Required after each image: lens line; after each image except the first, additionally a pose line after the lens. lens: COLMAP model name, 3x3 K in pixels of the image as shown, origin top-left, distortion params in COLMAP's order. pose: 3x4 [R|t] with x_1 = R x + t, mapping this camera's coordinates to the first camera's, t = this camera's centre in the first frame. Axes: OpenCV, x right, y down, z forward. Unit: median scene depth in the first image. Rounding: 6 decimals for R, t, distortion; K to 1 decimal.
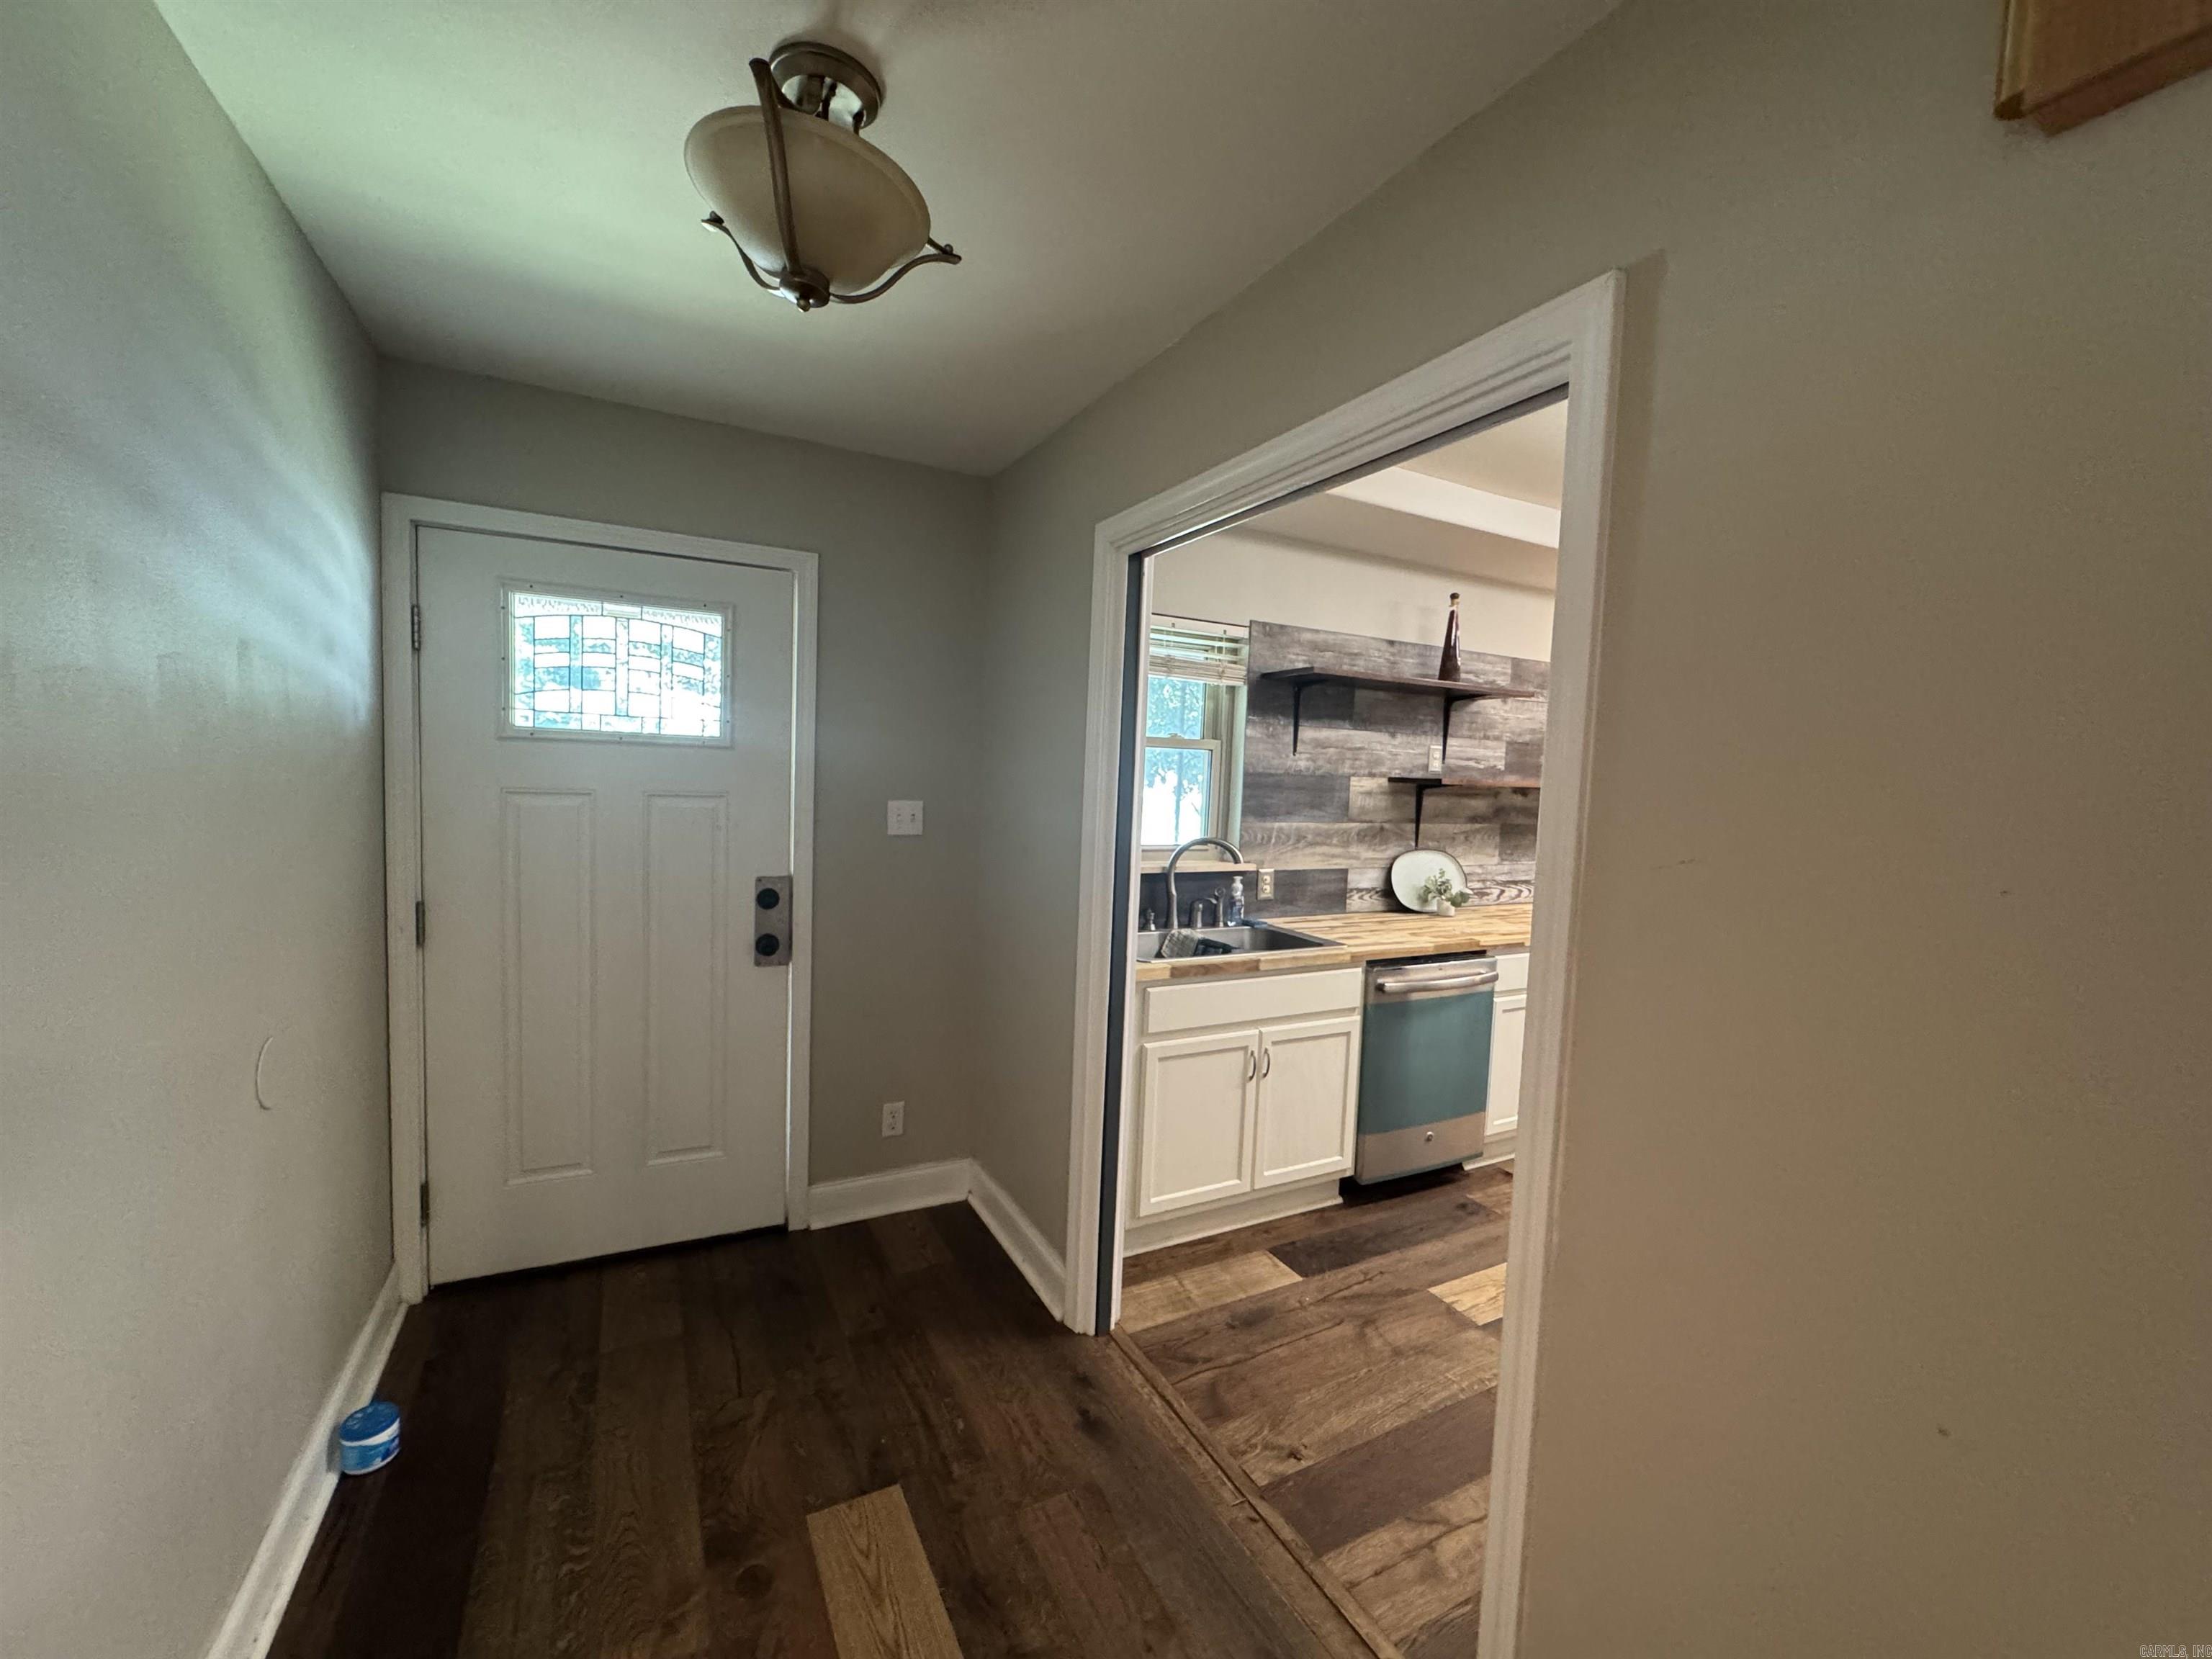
lens RADIAL K [[884.6, 0, 1103.2], [0, 884.6, 829.5], [0, 0, 1]] dist [-0.003681, 0.000191]
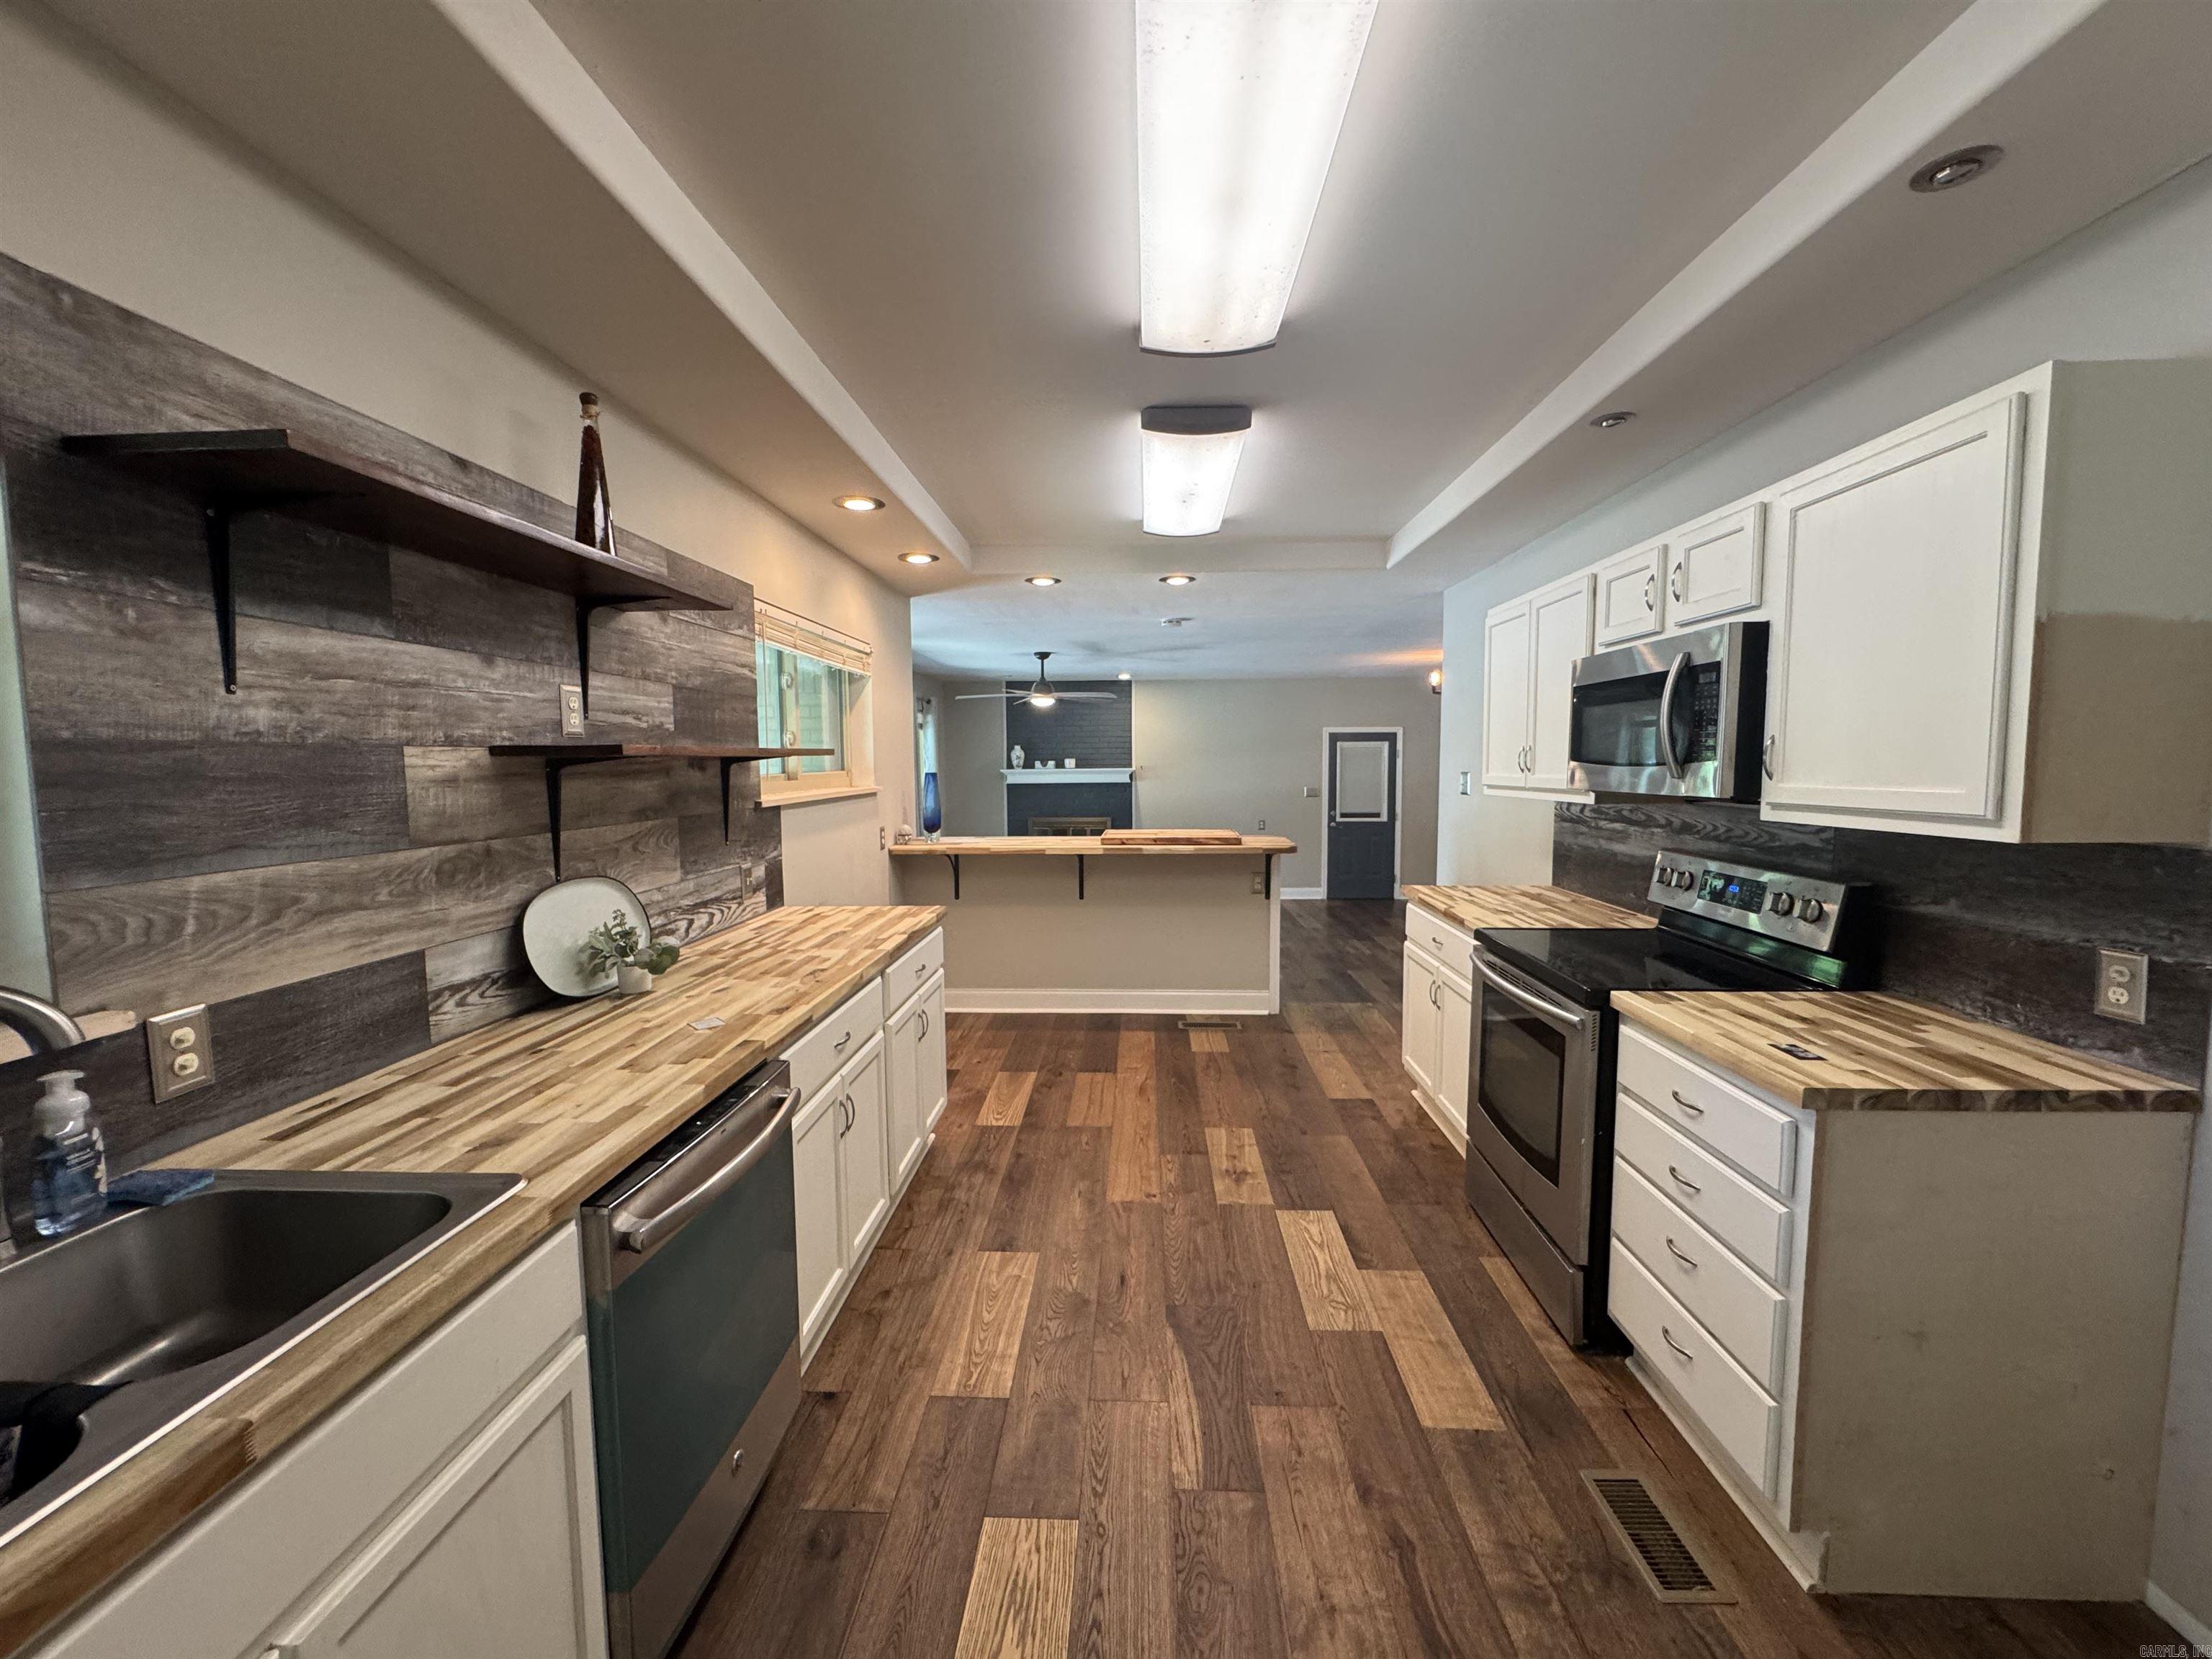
lens RADIAL K [[884.6, 0, 1103.1], [0, 884.6, 828.9], [0, 0, 1]] dist [-0.003681, 0.000191]
pose [[0.510355, -0.108673, 0.853070, 0.076024], [0.085369, 0.993486, 0.075488, -0.021906], [-0.855716, 0.034300, 0.516308, 0.469733]]
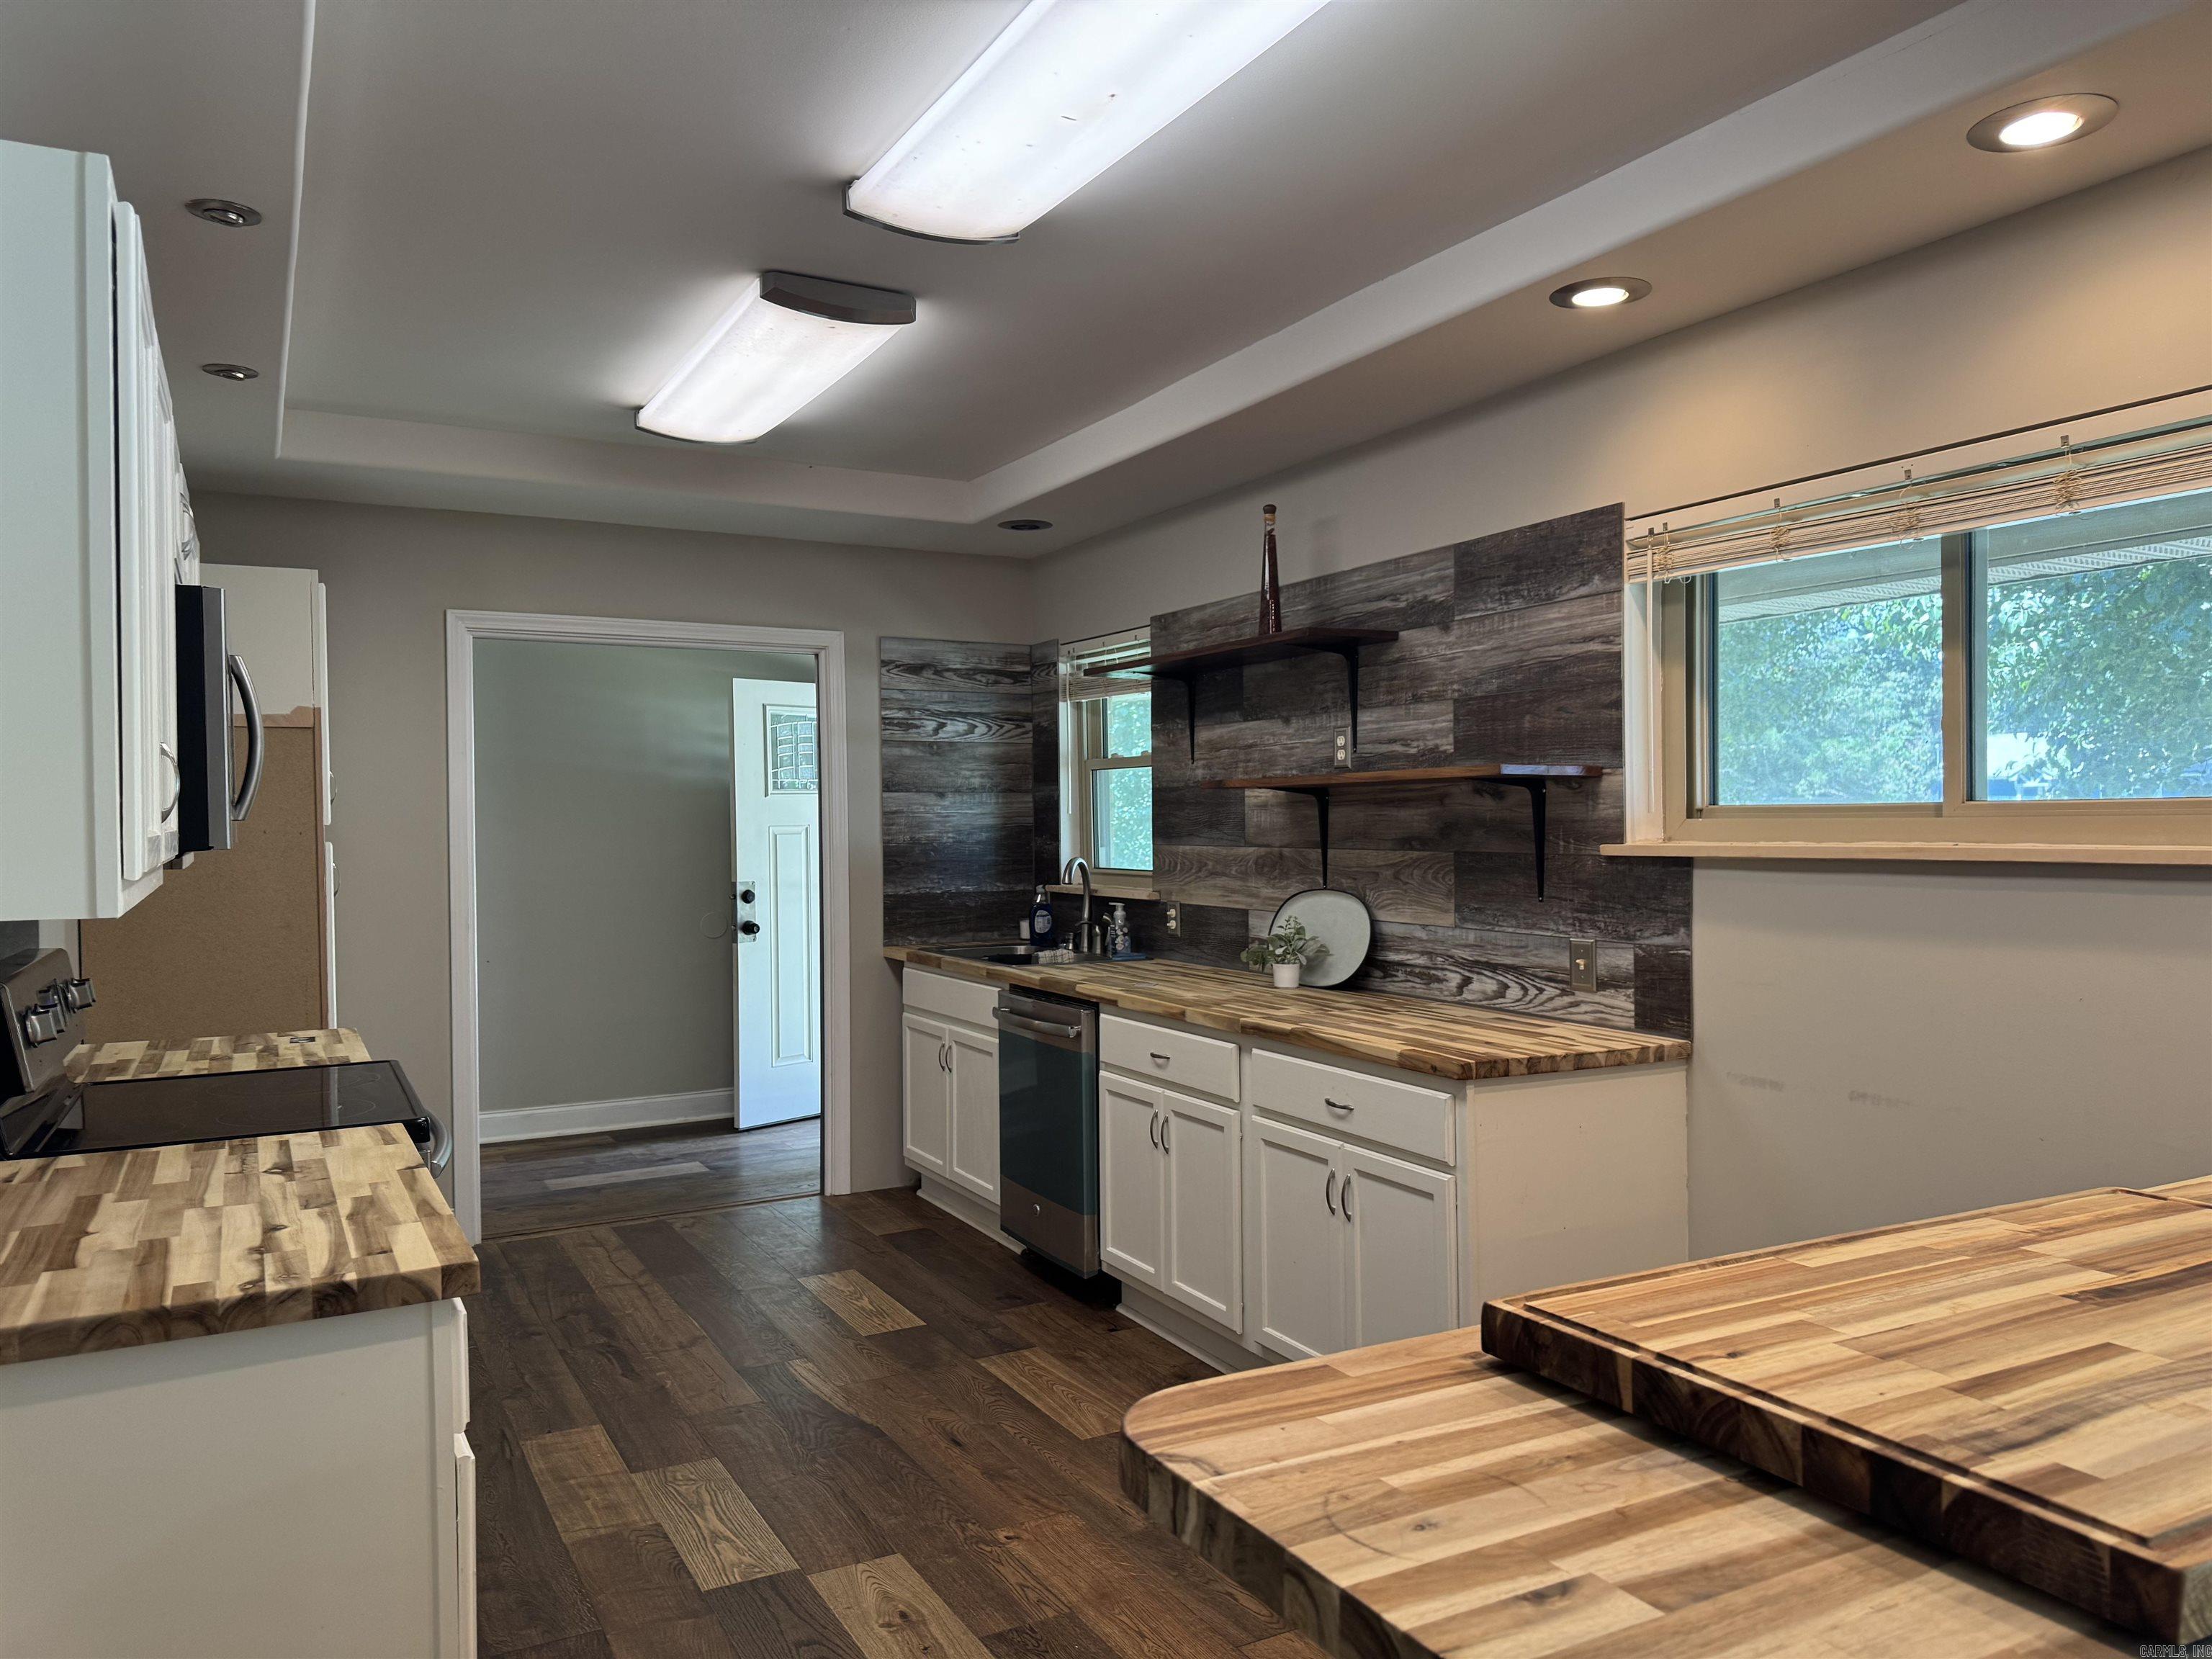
lens RADIAL K [[1541.9, 0, 1088.4], [0, 1541.9, 827.1], [0, 0, 1]] dist [0.083453, -0.106129]
pose [[-0.000242, -0.032338, -0.999477, 1.566052], [-0.059744, 0.997692, -0.032266, 0.025179], [0.998214, 0.059705, -0.002174, 0.873023]]
